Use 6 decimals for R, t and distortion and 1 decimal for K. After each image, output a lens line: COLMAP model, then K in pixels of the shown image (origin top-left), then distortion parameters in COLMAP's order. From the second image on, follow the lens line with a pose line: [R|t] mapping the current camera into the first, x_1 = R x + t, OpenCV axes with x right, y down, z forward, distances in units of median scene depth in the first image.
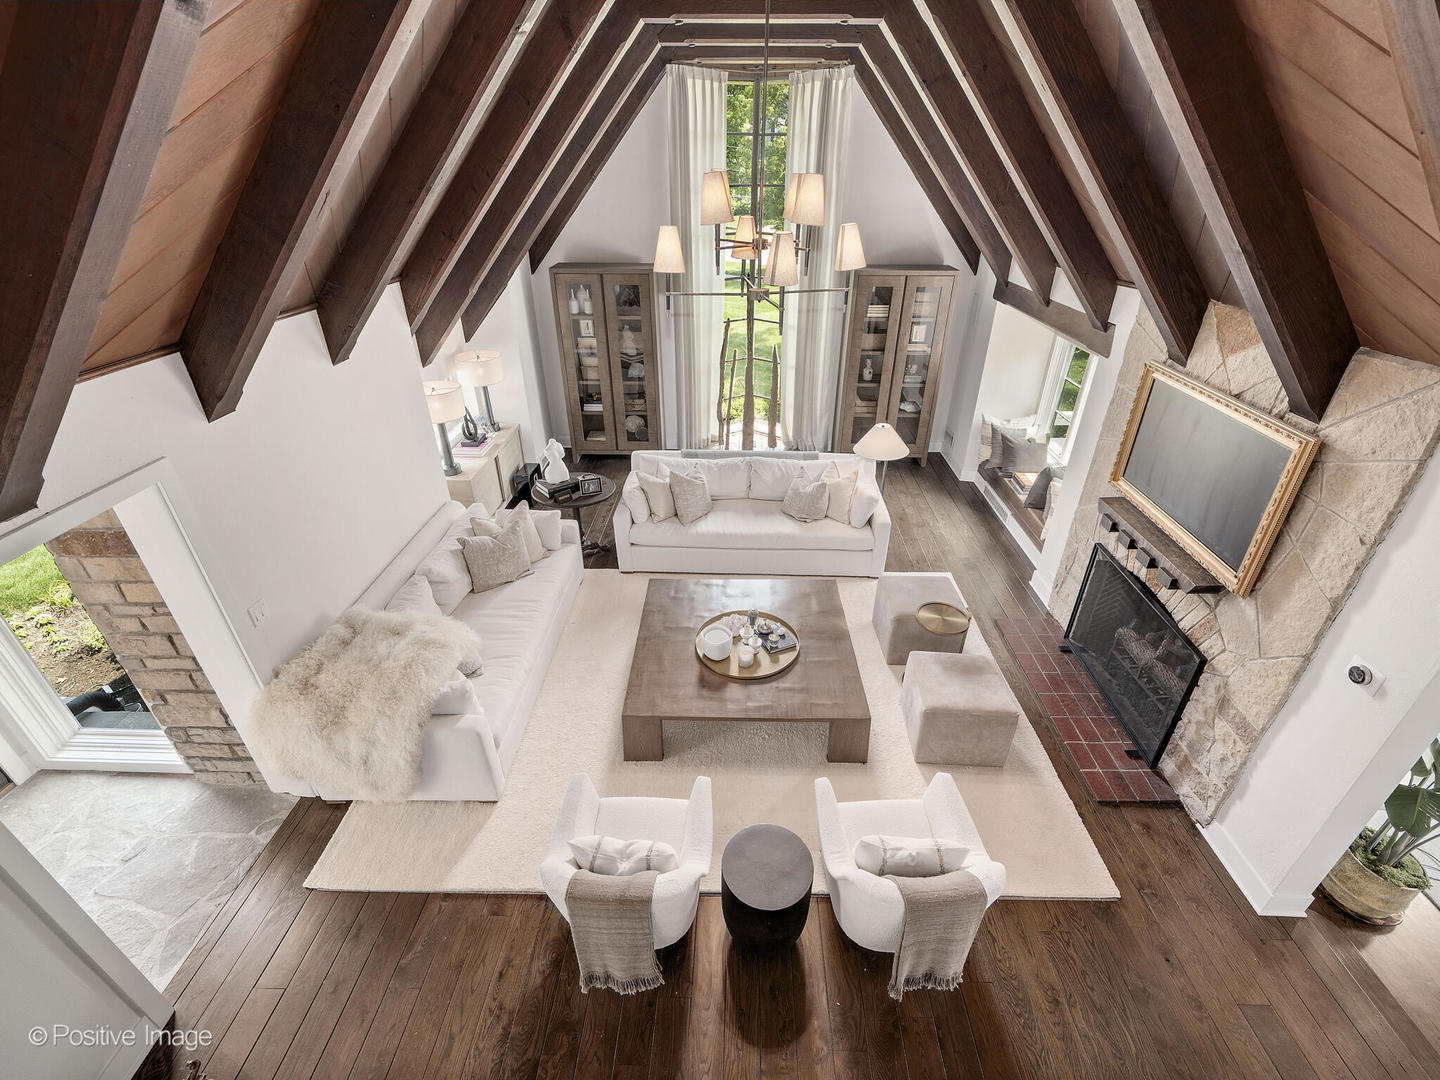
lens RADIAL K [[641.4, 0, 733.7], [0, 641.4, 538.6], [0, 0, 1]] dist [0.000492, 0.000052]
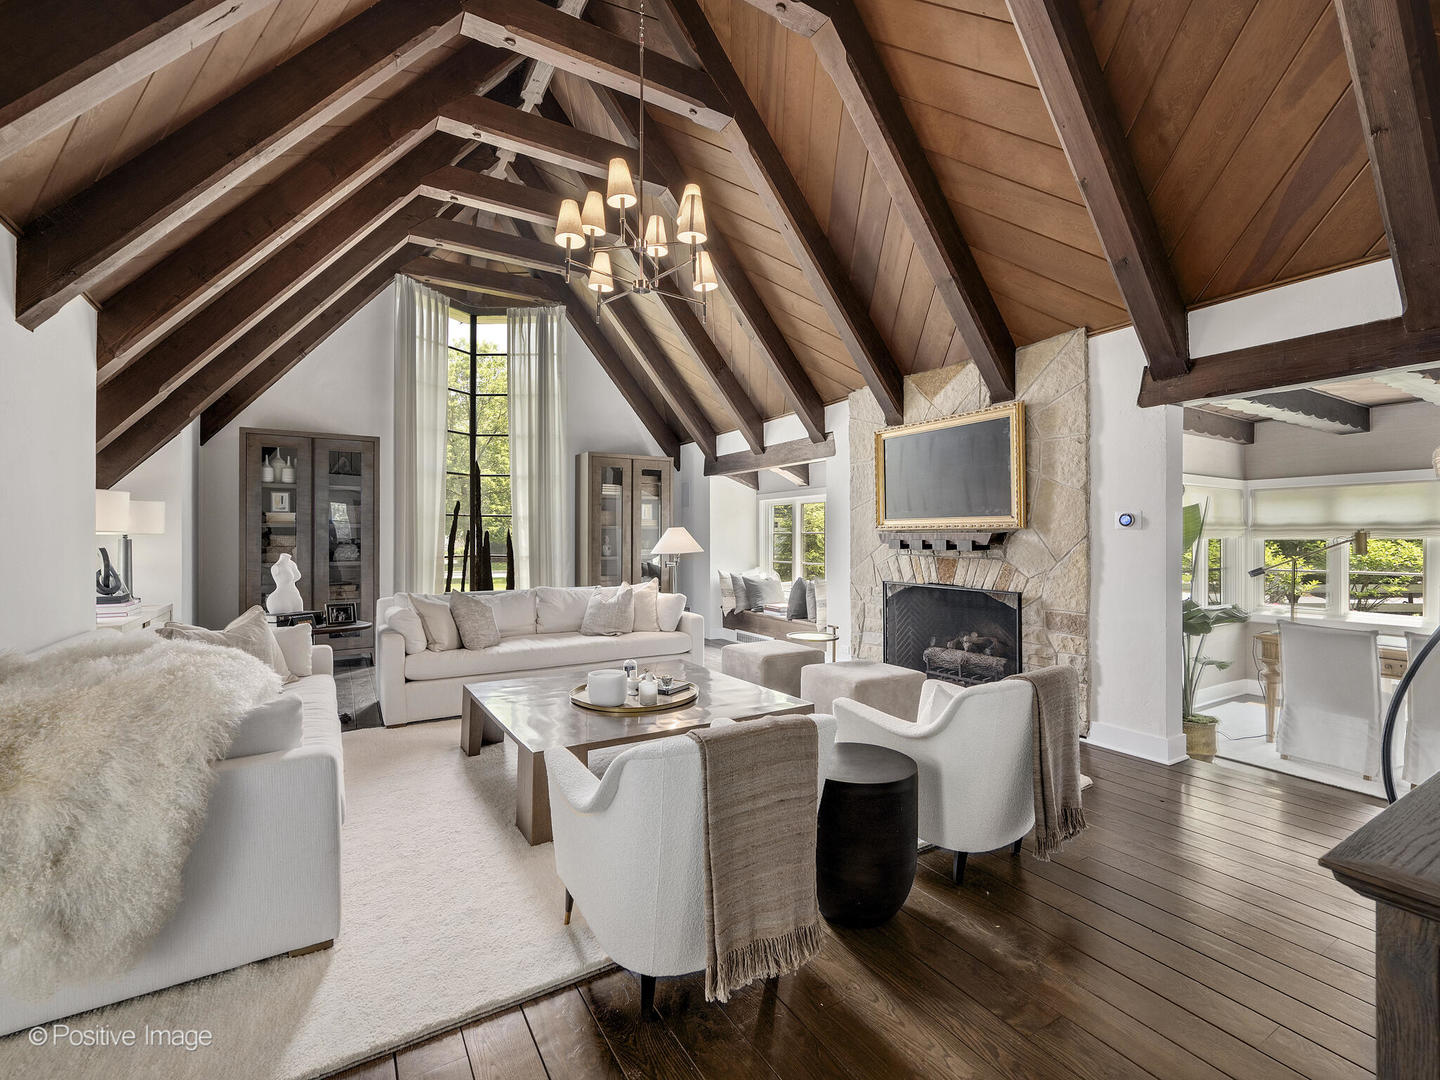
lens RADIAL K [[641.4, 0, 729.2], [0, 641.4, 534.1], [0, 0, 1]] dist [0.000492, 0.000052]
pose [[0.840357, -0.006362, 0.541996, -0.378632], [0.278666, 0.862734, -0.421942, 0.432403], [-0.464914, 0.505618, 0.726777, 0.293616]]
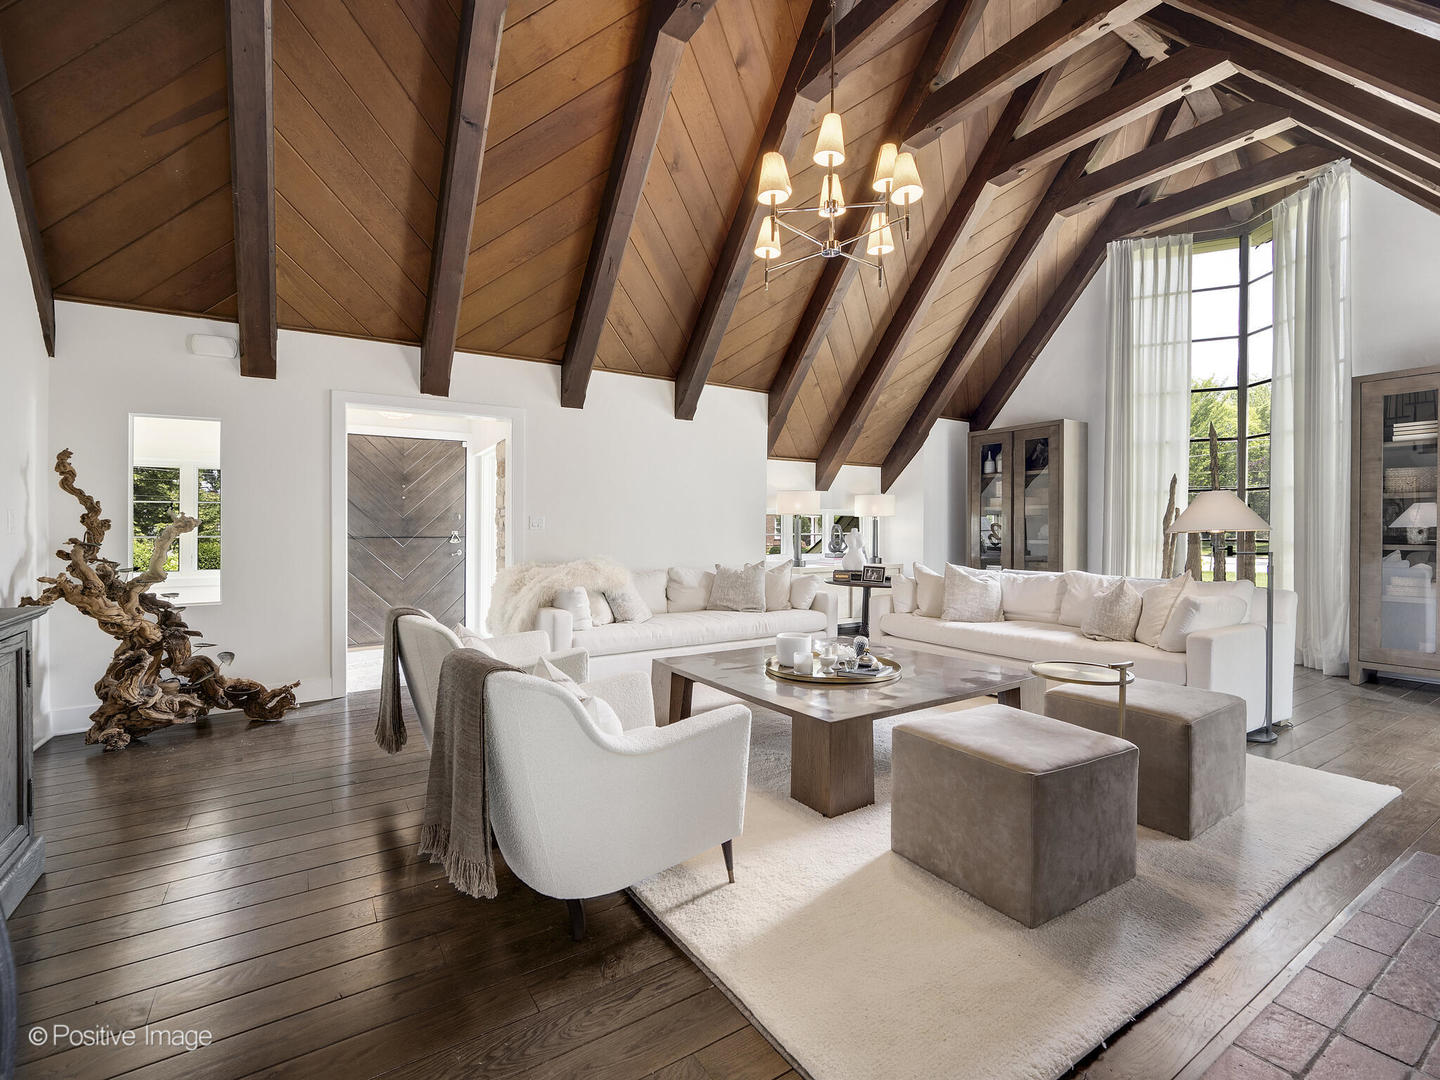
lens RADIAL K [[641.4, 0, 740.3], [0, 641.4, 525.3], [0, 0, 1]] dist [0.000492, 0.000052]
pose [[0.558591, 0.000561, -0.829443, 0.725436], [-0.419270, 0.863027, -0.281775, 0.332871], [0.715674, 0.505157, 0.482314, 0.516535]]
